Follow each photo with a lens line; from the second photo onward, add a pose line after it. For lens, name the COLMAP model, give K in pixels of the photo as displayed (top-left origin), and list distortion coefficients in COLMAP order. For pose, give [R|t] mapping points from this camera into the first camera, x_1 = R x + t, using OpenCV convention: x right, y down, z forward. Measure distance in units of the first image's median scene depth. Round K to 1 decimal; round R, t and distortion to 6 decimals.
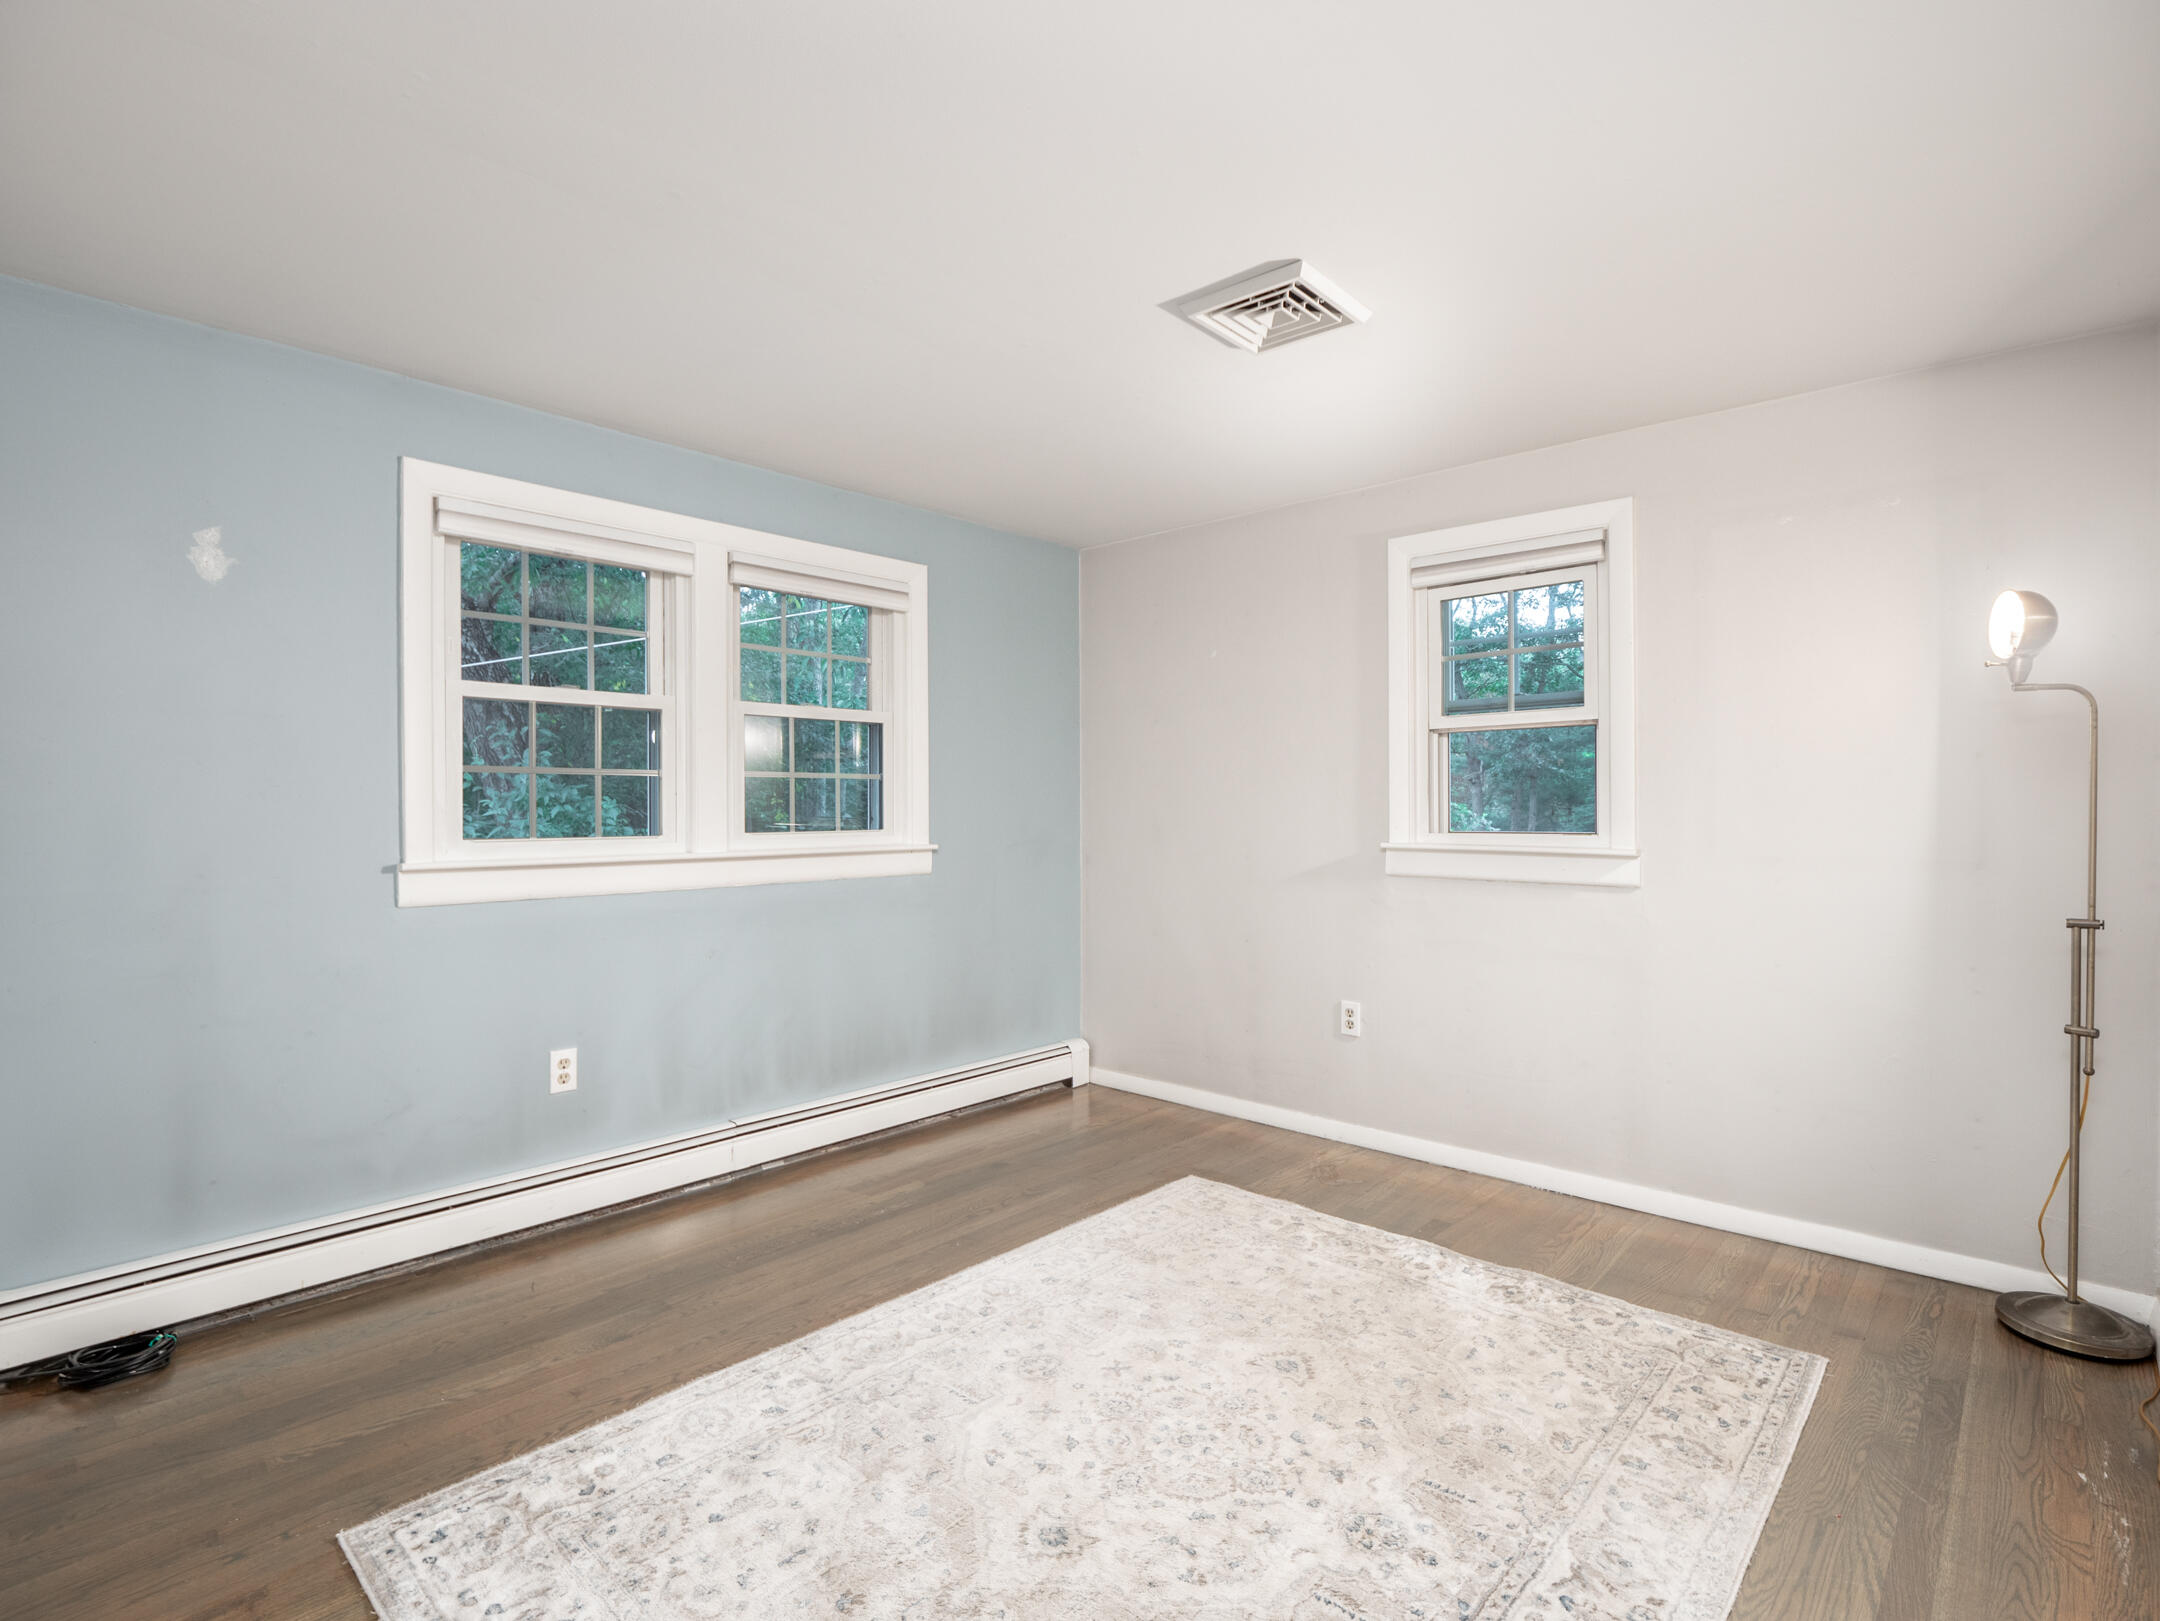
lens RADIAL K [[1080.7, 0, 1079.2], [0, 1080.7, 815.8], [0, 0, 1]] dist [-0.000900, -0.009148]
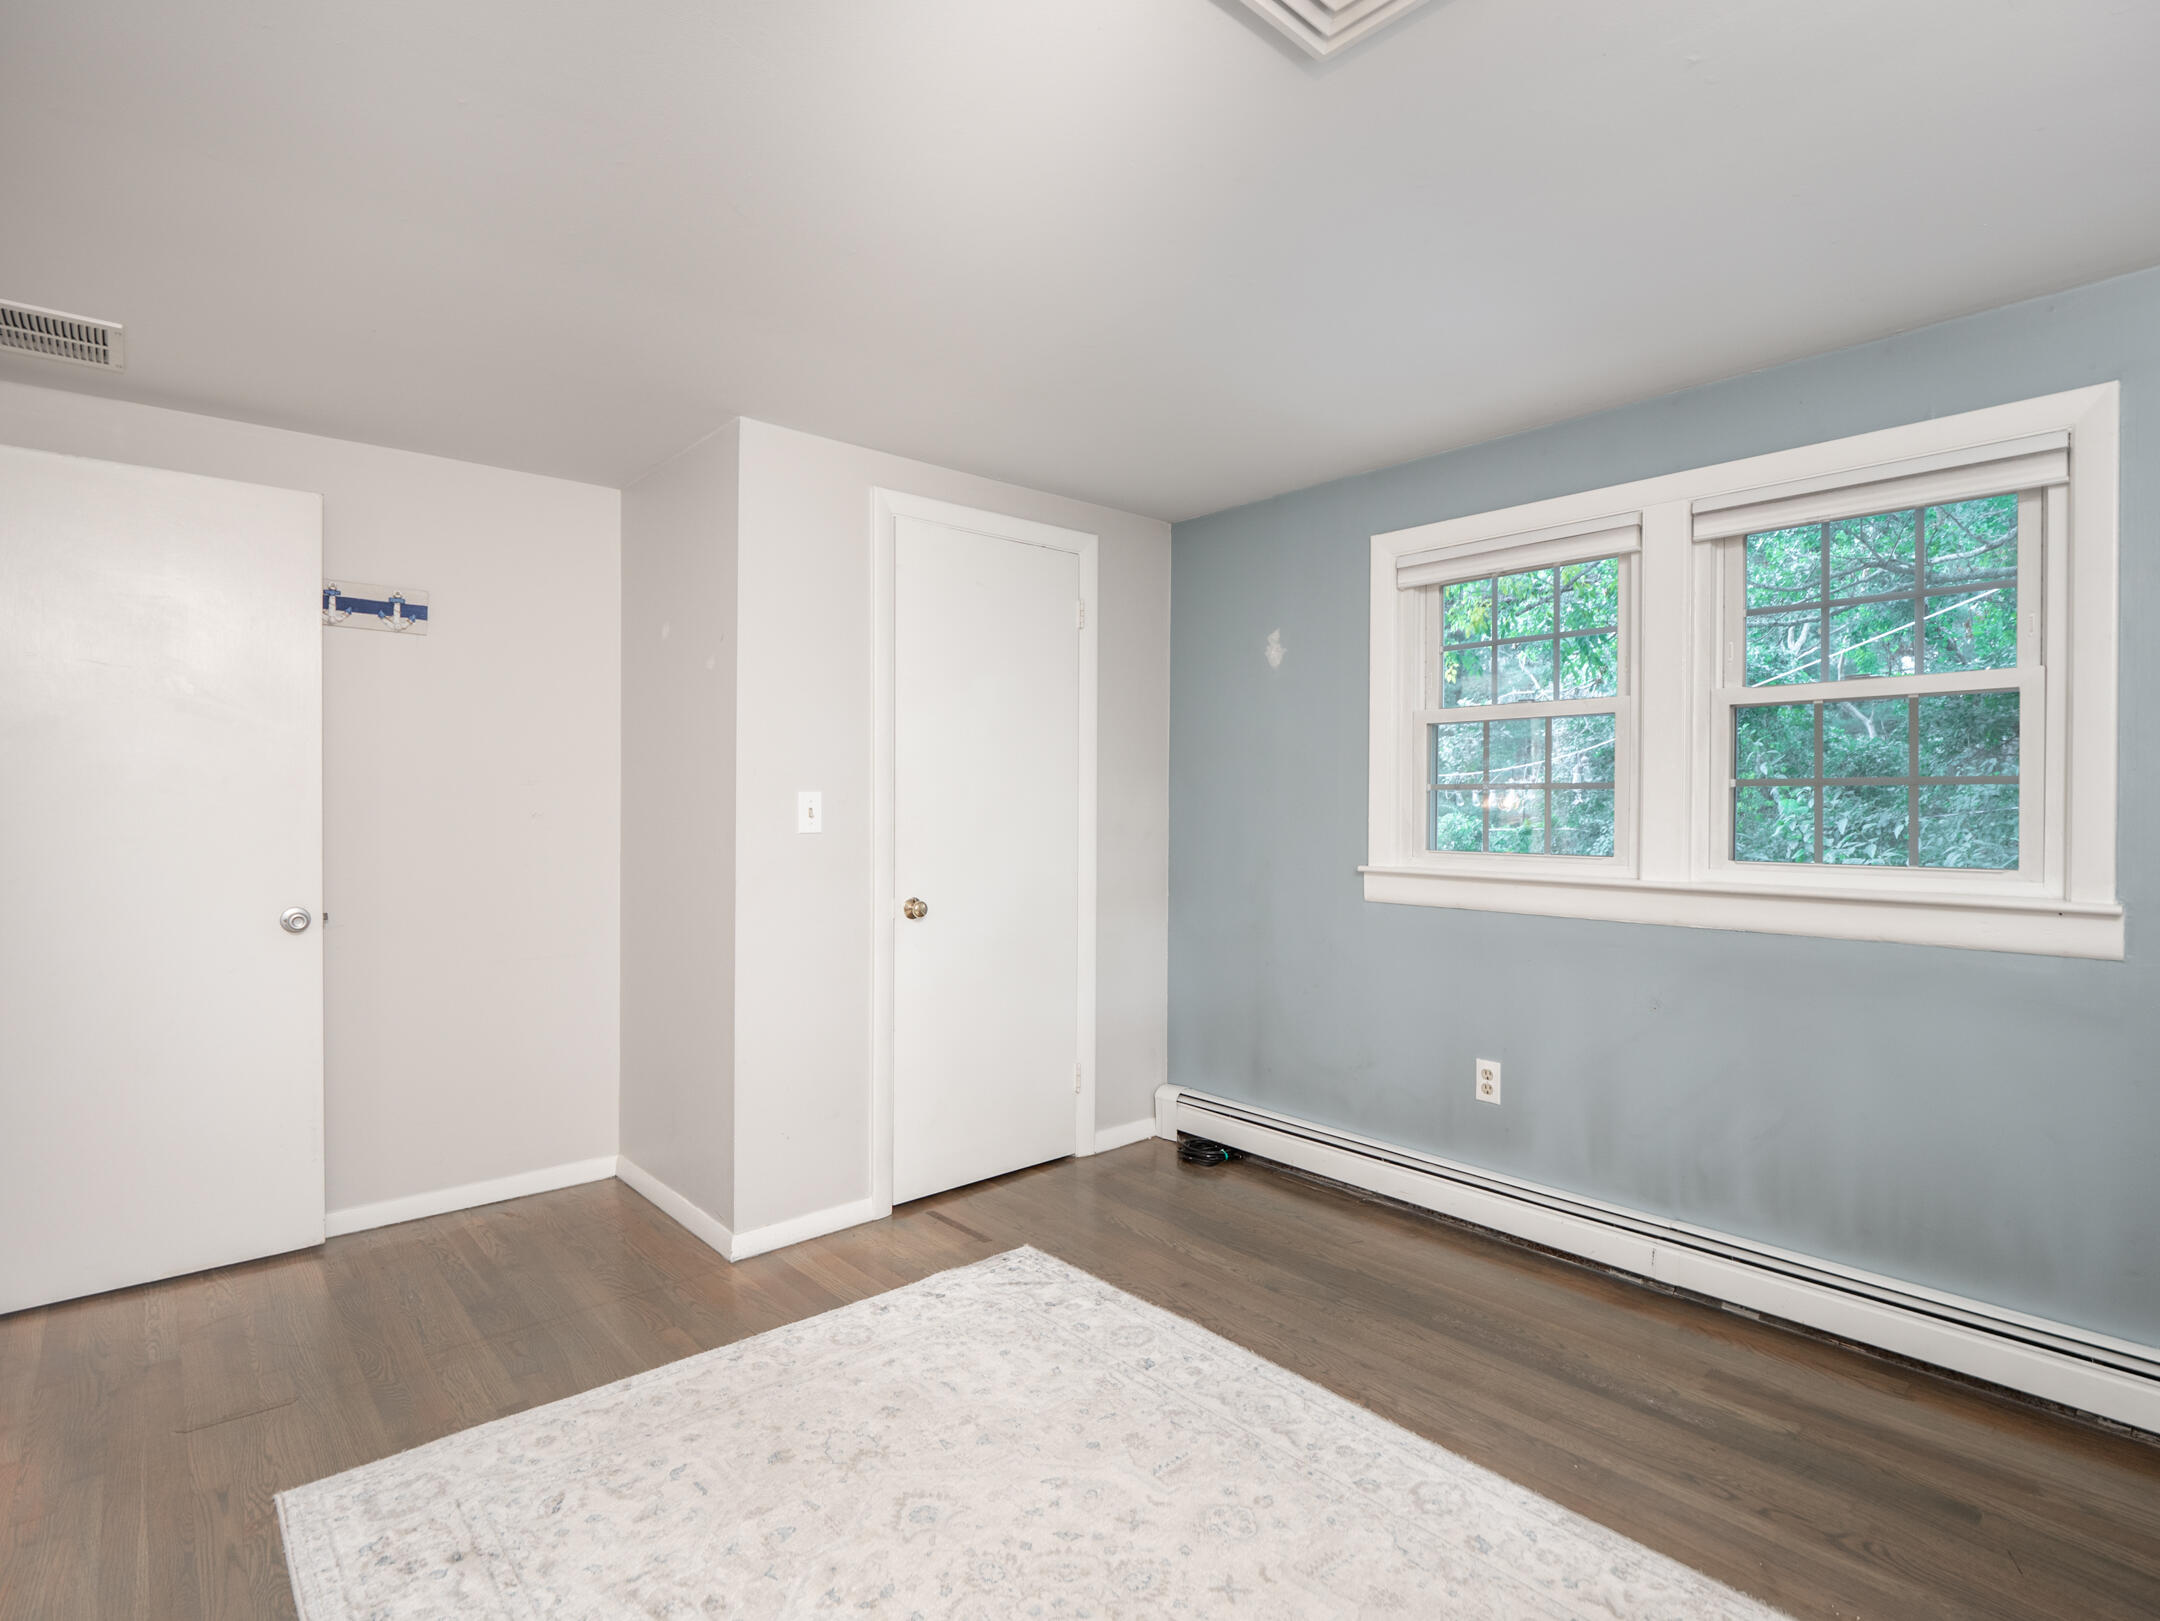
lens RADIAL K [[1080.7, 0, 1079.2], [0, 1080.7, 815.8], [0, 0, 1]] dist [-0.000900, -0.009148]
pose [[-0.109828, 0.003364, -0.993945, 0.615160], [-0.022429, 0.999731, 0.005862, -0.012173], [0.993698, 0.022937, -0.109723, 0.774049]]
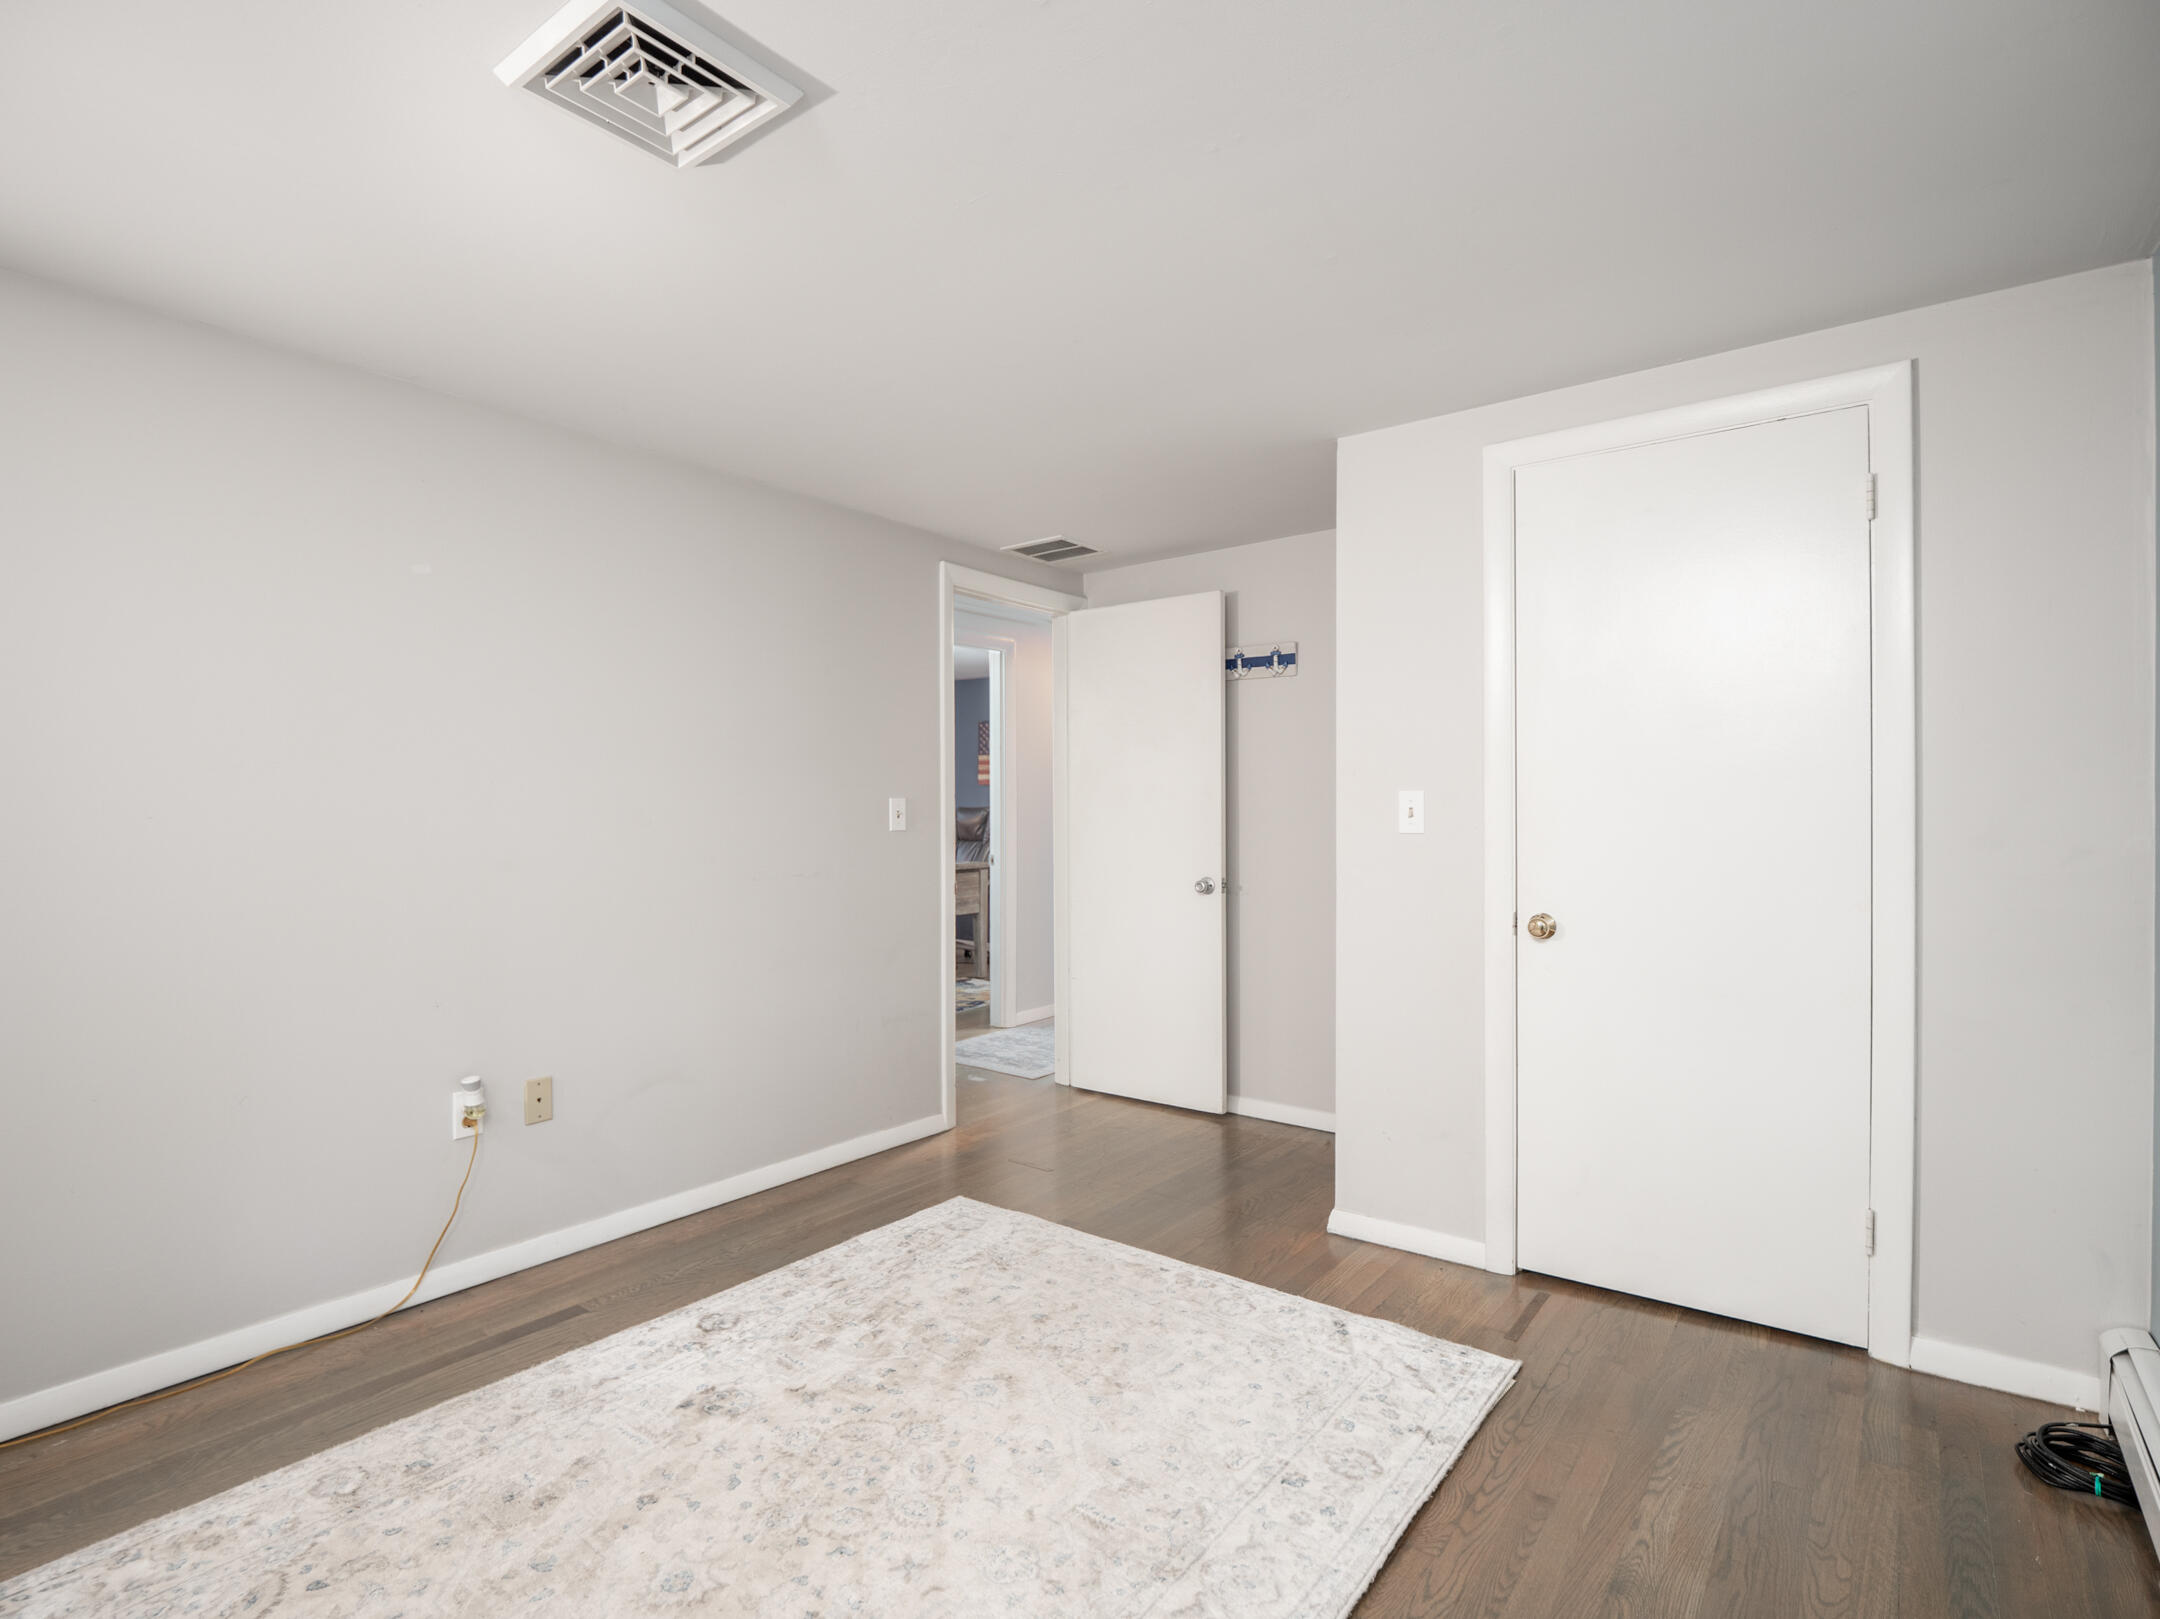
lens RADIAL K [[1080.7, 0, 1079.2], [0, 1080.7, 814.8], [0, 0, 1]] dist [-0.000900, -0.009148]
pose [[-0.996846, 0.005870, -0.079145, -0.023763], [0.004026, 0.999717, 0.023443, -0.026435], [0.079260, 0.023050, -0.996587, 1.403160]]
